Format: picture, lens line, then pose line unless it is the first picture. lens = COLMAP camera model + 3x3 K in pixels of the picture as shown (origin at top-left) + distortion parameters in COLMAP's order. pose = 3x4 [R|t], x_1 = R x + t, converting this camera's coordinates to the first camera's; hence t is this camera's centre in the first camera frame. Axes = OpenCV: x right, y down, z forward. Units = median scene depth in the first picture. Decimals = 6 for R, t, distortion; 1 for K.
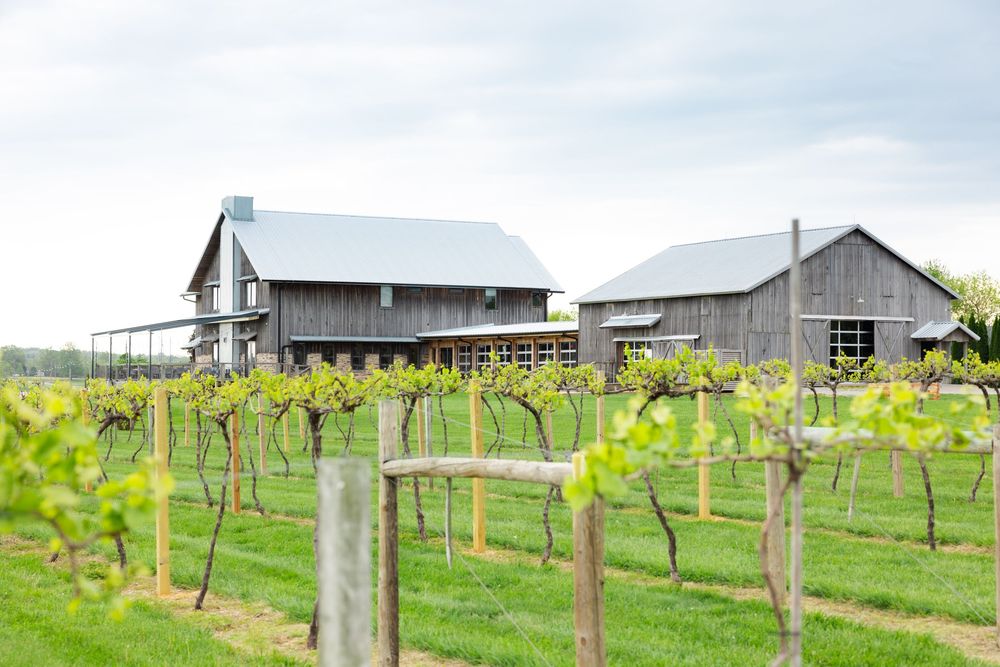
lens RADIAL K [[1615.3, 0, 500.1], [0, 1615.3, 334.7], [0, 0, 1]] dist [0.012674, 0.000000]
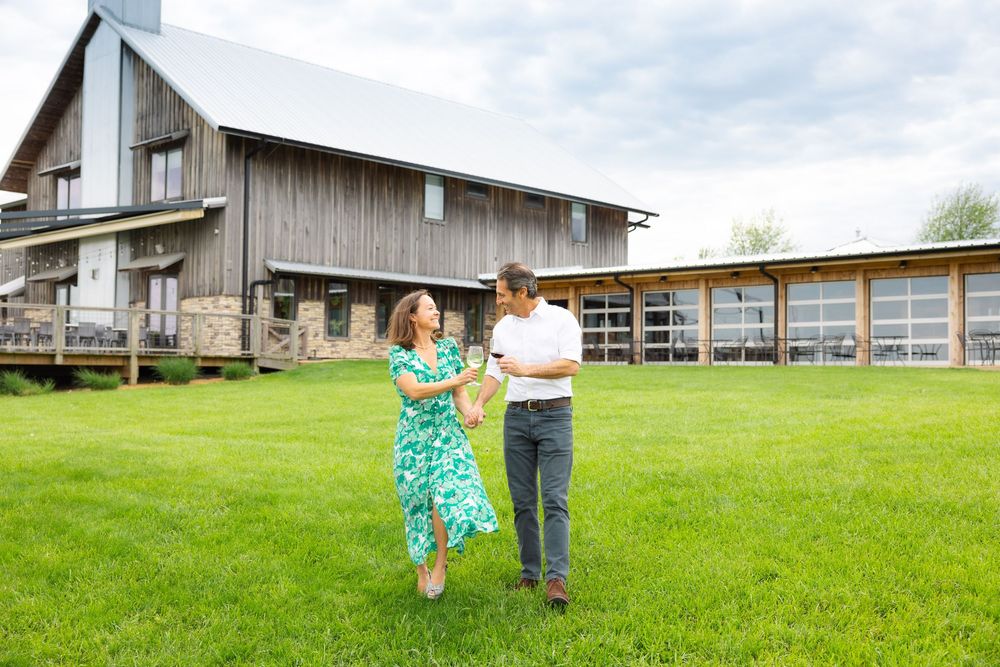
lens RADIAL K [[1095.6, 0, 499.8], [0, 1095.6, 333.2], [0, 0, 1]] dist [0.010110, 0.000000]
pose [[0.956295, 0.021529, 0.291611, -0.155408], [-0.019512, 0.999761, -0.009820, 0.022959], [-0.291753, 0.003701, 0.956487, 0.672938]]
